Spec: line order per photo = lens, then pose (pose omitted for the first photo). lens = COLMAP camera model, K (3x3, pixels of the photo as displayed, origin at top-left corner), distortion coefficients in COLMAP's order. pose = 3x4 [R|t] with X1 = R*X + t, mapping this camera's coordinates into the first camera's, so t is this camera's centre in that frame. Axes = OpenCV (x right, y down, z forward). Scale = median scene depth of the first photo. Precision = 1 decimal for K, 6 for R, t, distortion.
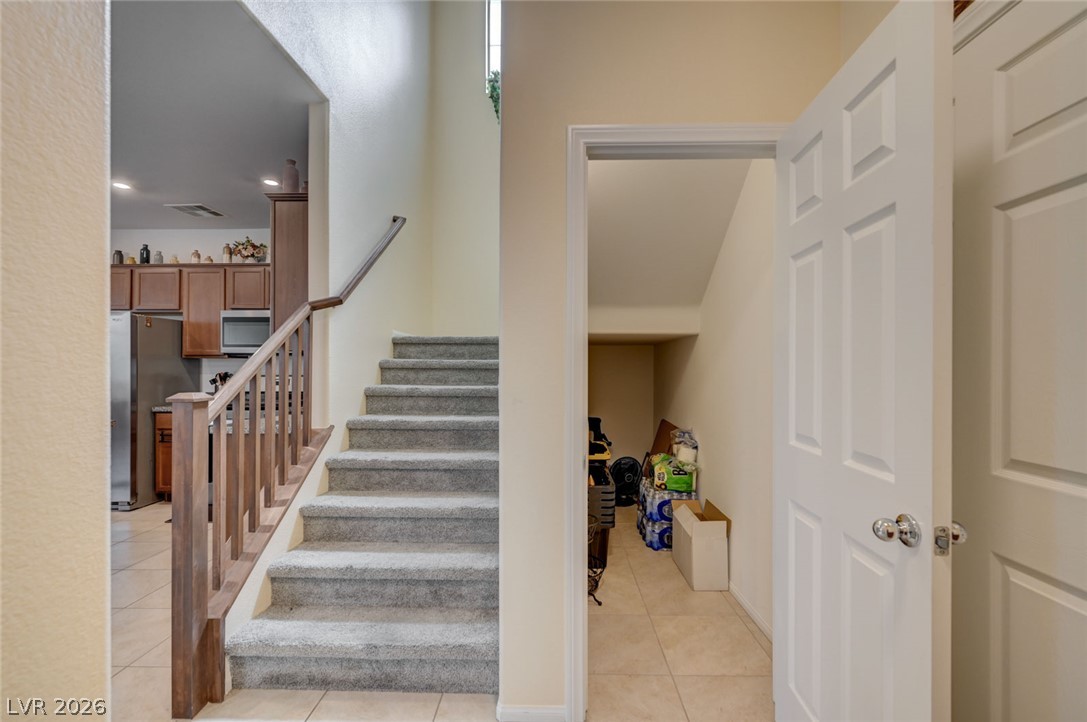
lens RADIAL K [[442.7, 0, 543.0], [0, 442.7, 369.0], [0, 0, 1]] dist [-0.003315, 0.000001]
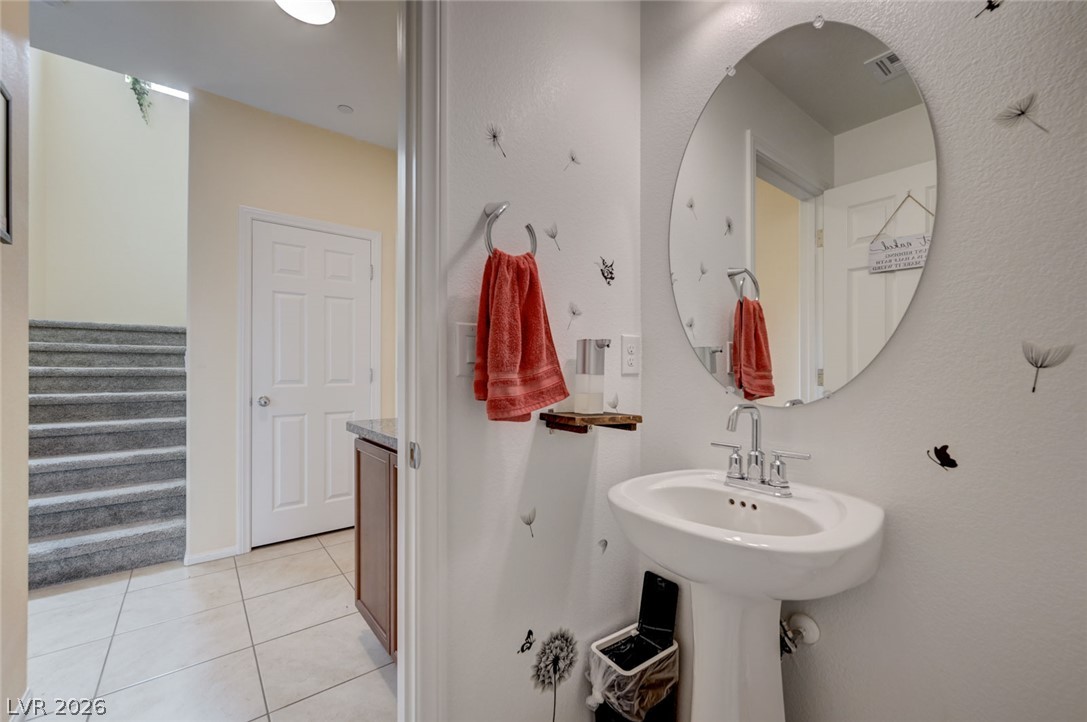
lens RADIAL K [[432.5, 0, 547.8], [0, 432.5, 363.9], [0, 0, 1]] dist [-0.001794, 0.002024]
pose [[0.753994, 0.002455, 0.656877, -0.078977], [0.001243, 0.999986, -0.005165, 0.038362], [-0.656880, 0.004711, 0.753980, -0.583824]]
